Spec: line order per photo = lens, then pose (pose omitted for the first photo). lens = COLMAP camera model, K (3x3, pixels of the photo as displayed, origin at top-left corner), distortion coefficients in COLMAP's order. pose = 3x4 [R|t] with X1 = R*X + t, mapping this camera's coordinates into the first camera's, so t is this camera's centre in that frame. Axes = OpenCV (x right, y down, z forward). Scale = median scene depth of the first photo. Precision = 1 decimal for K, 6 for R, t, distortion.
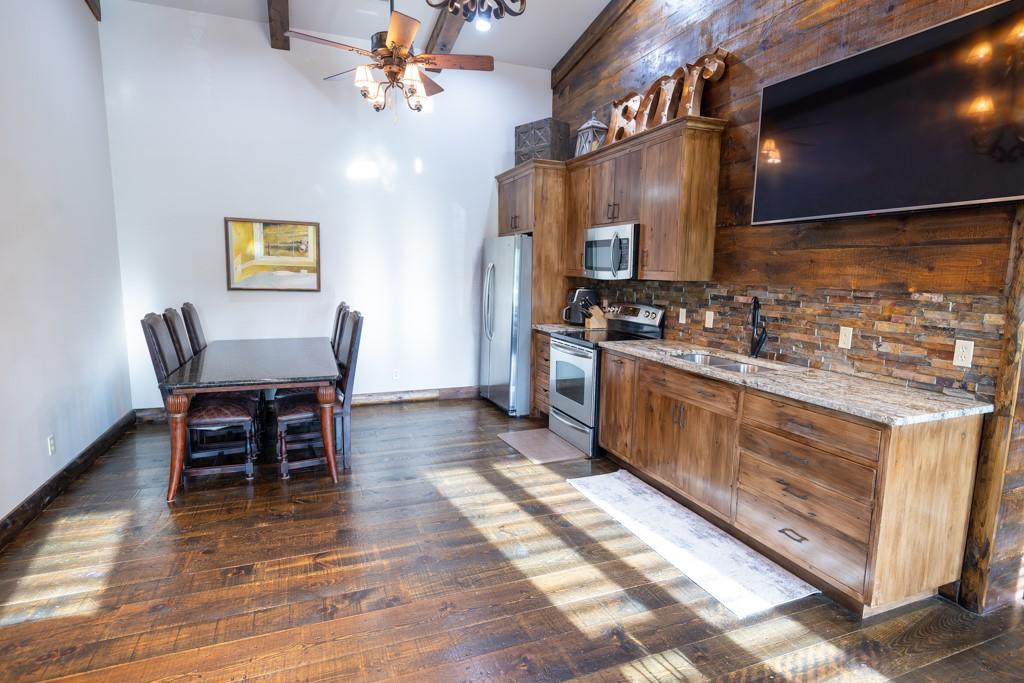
lens RADIAL K [[530.3, 0, 513.6], [0, 530.3, 343.2], [0, 0, 1]] dist [-0.003589, -0.000628]
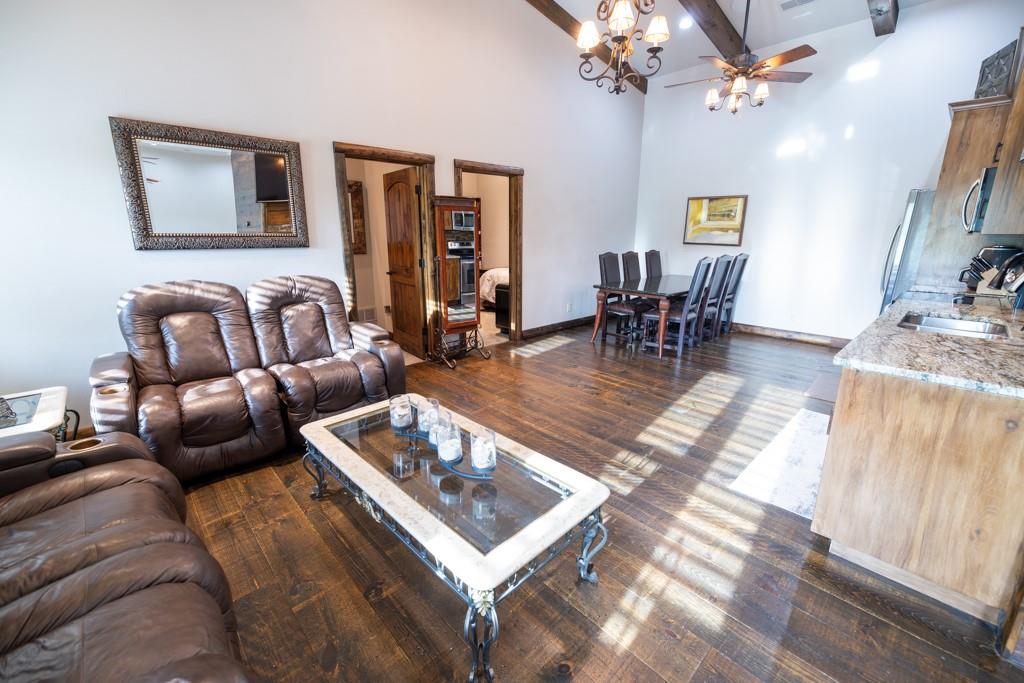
lens RADIAL K [[423.5, 0, 513.3], [0, 423.5, 344.9], [0, 0, 1]] dist [-0.001017, -0.000015]
pose [[0.374368, 0.227787, -0.898867, 0.902496], [-0.122635, 0.973006, 0.195499, 0.019362], [0.919135, 0.037044, 0.392198, 0.051351]]
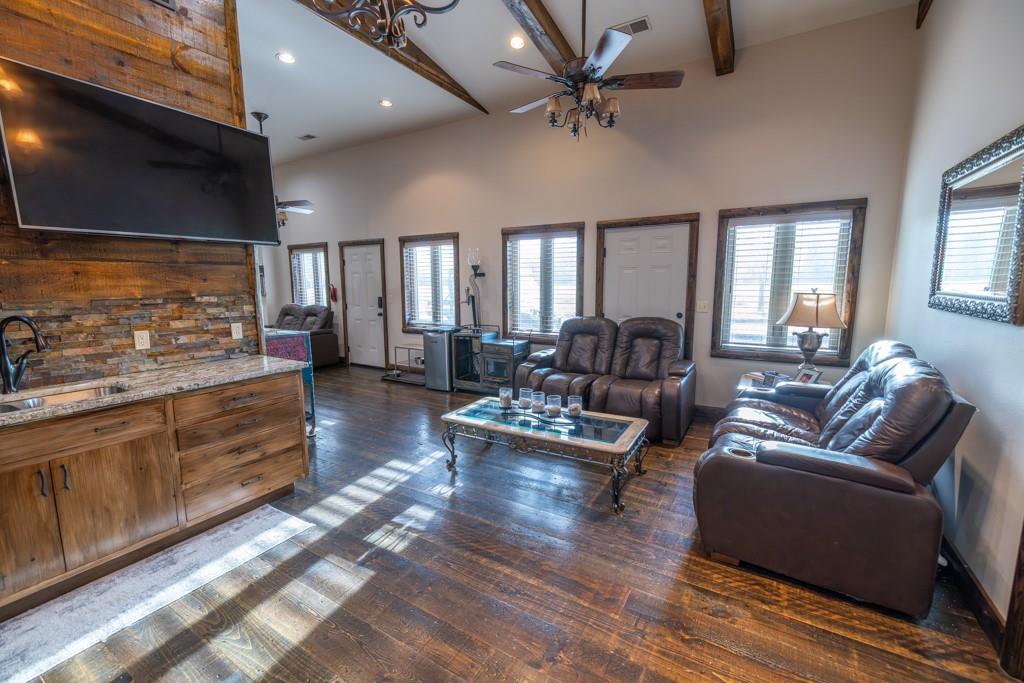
lens RADIAL K [[423.5, 0, 514.5], [0, 423.5, 339.2], [0, 0, 1]] dist [-0.001017, -0.000015]
pose [[-0.612469, -0.118616, 0.781545, -0.602110], [0.106184, 0.967373, 0.230031, -0.140757], [-0.783331, 0.223874, -0.579891, 0.915510]]
